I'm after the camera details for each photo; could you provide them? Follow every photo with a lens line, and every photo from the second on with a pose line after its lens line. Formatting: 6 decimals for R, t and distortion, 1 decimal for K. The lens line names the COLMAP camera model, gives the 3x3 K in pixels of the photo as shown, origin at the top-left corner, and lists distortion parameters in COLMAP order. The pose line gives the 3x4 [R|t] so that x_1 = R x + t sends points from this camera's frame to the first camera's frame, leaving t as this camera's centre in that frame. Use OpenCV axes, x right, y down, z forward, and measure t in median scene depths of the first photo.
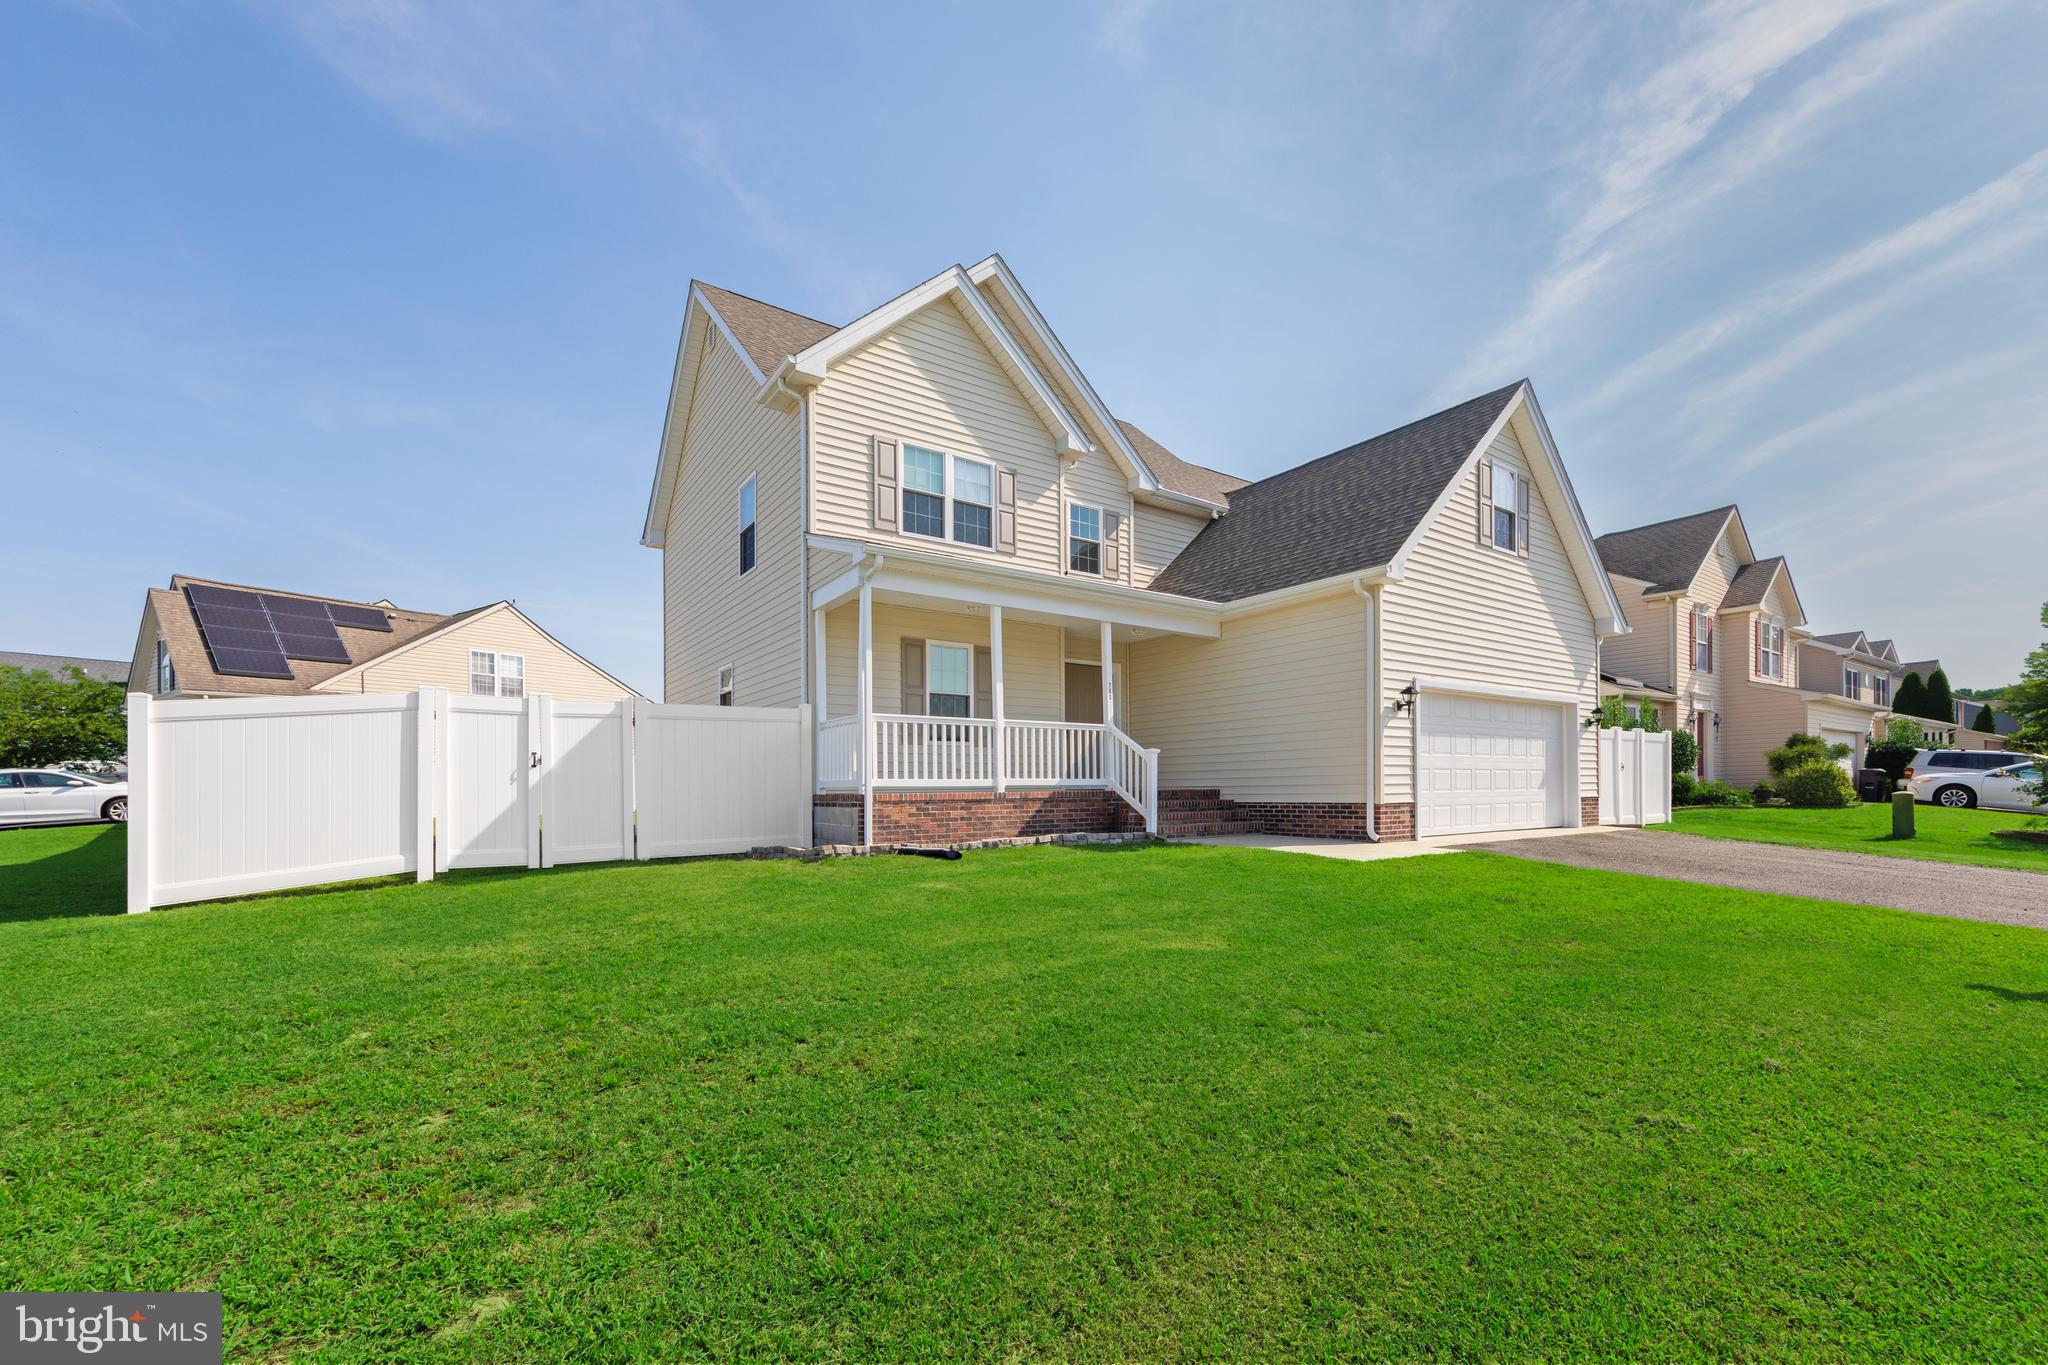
lens RADIAL K [[819.8, 0, 1015.2], [0, 819.8, 651.3], [0, 0, 1]] dist [0.000406, -0.000160]
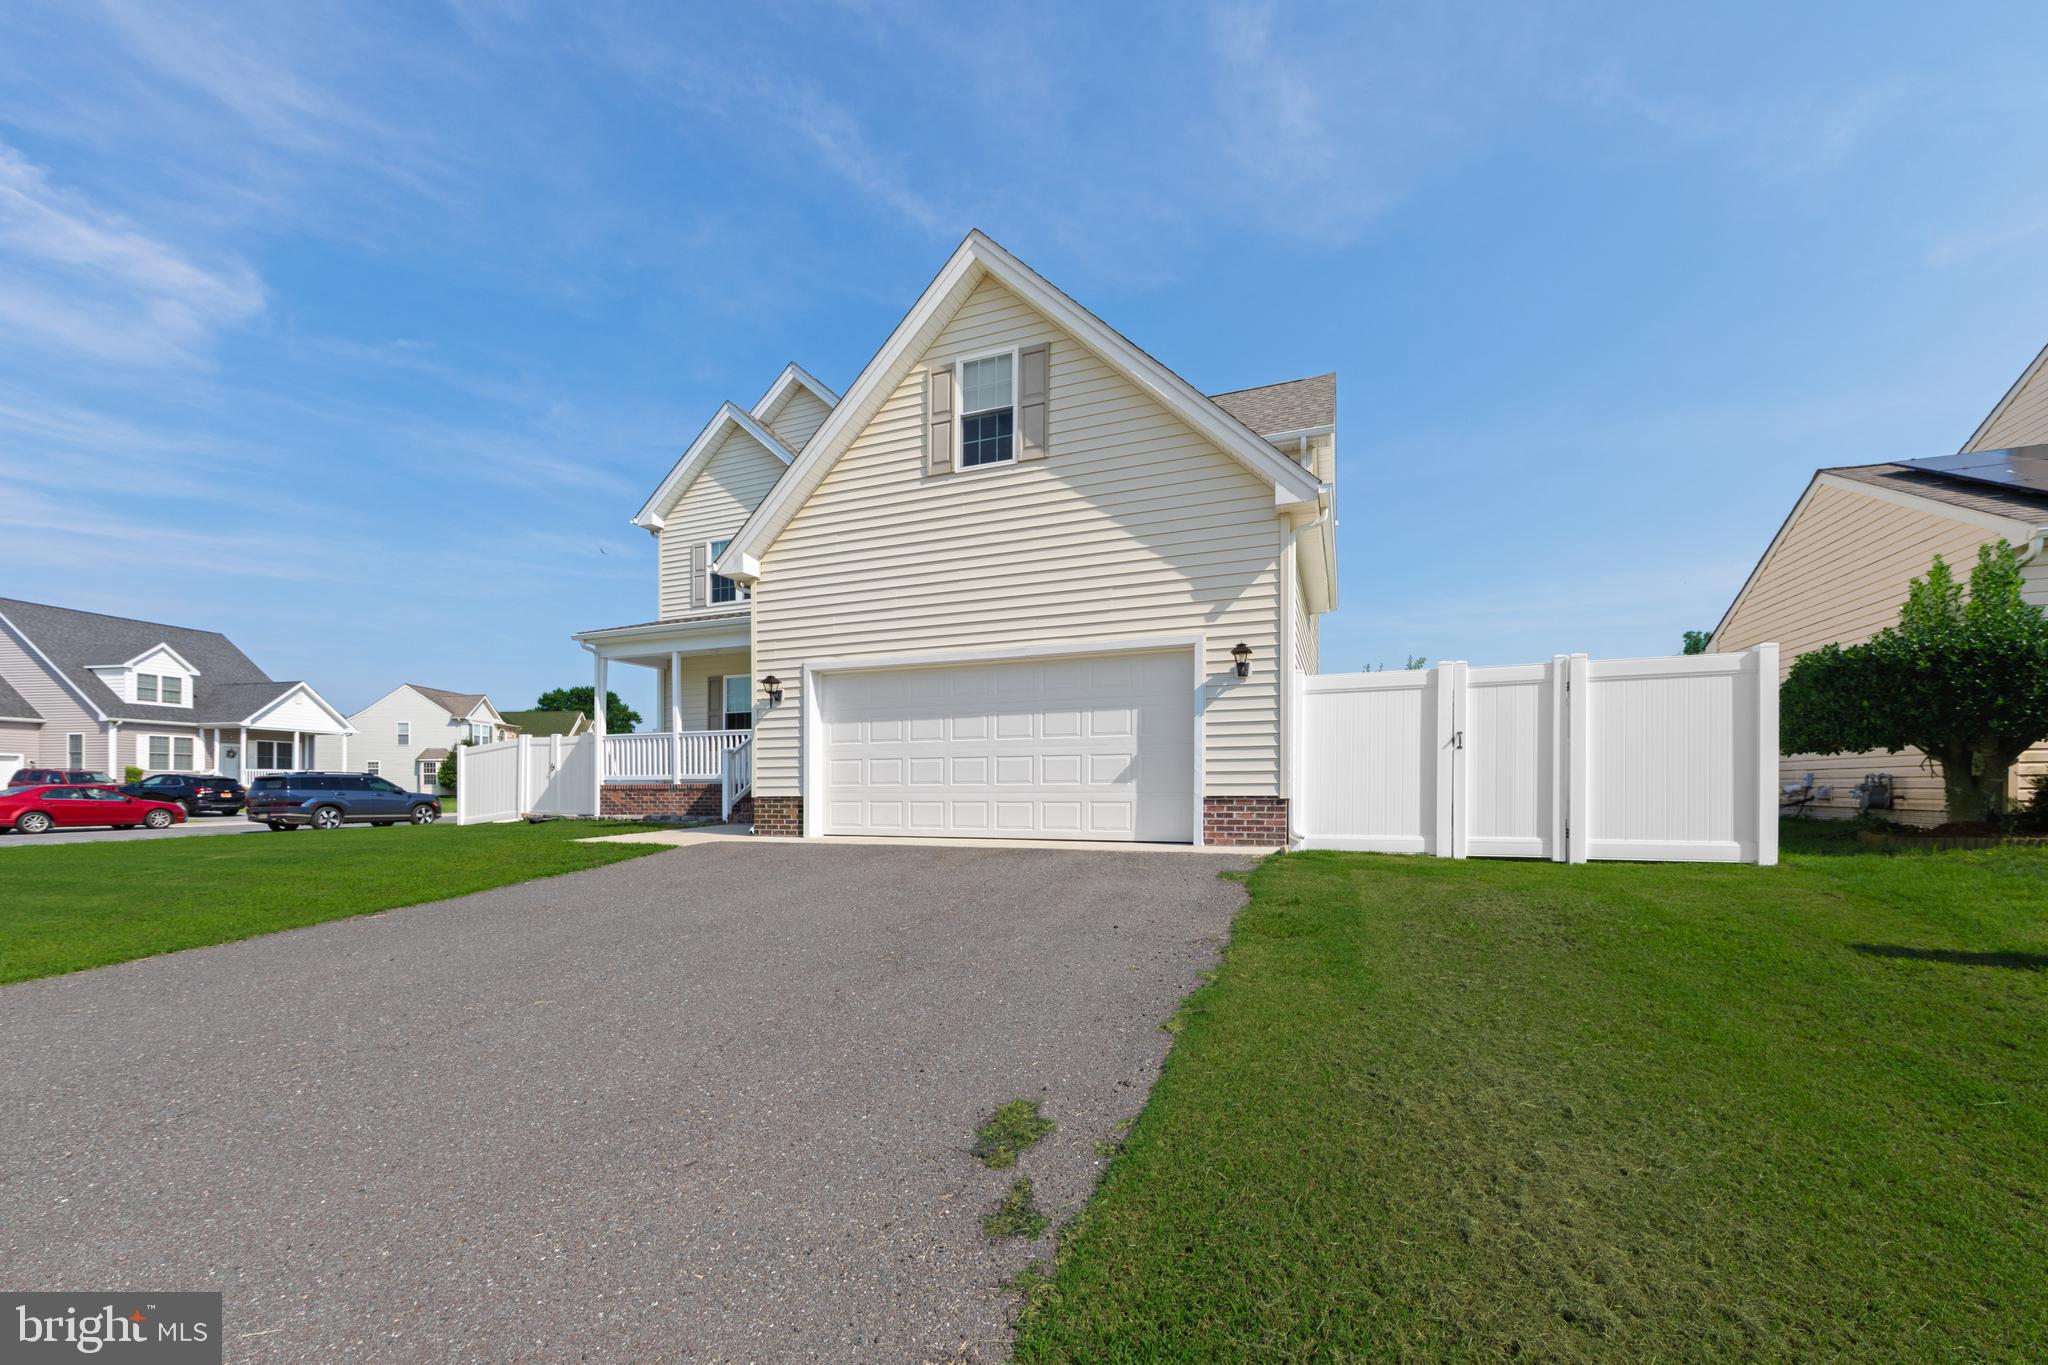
lens RADIAL K [[764.9, 0, 1021.1], [0, 764.9, 652.7], [0, 0, 1]] dist [0.001264, 0.000003]
pose [[0.566429, -0.135738, -0.812855, 1.271445], [0.136258, 0.988192, -0.070068, 0.109461], [0.812768, -0.071069, 0.578236, 0.662971]]
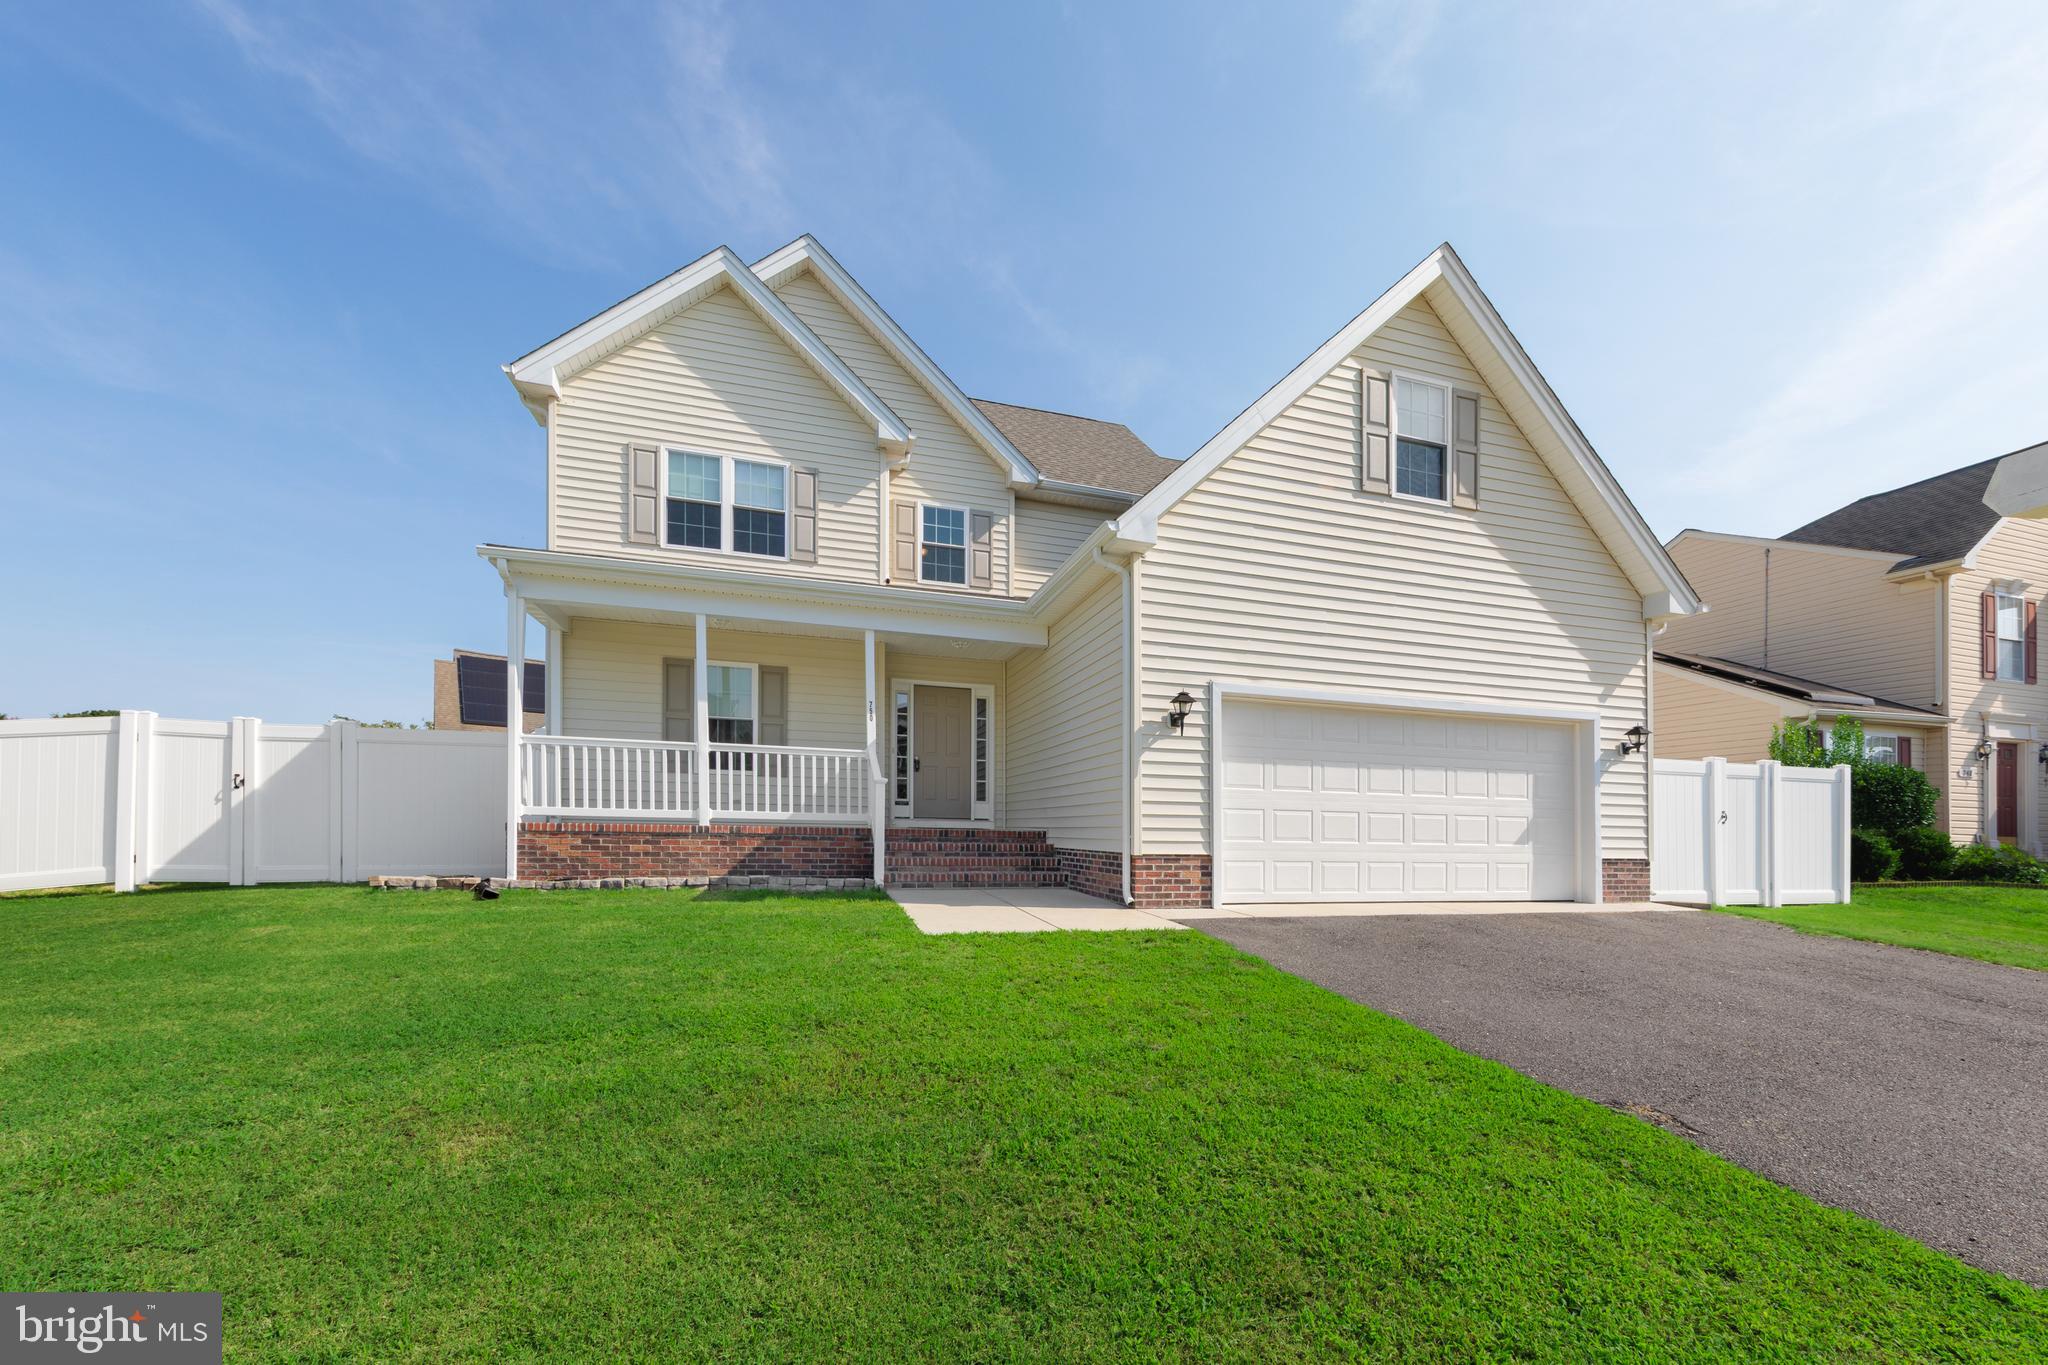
lens RADIAL K [[762.4, 0, 1019.4], [0, 762.4, 707.8], [0, 0, 1]] dist [0.001882, 0.000070]
pose [[0.950251, -0.022383, -0.310680, 0.503367], [0.024693, 0.999689, 0.003505, 0.046128], [0.310505, -0.011002, 0.950508, 0.296247]]
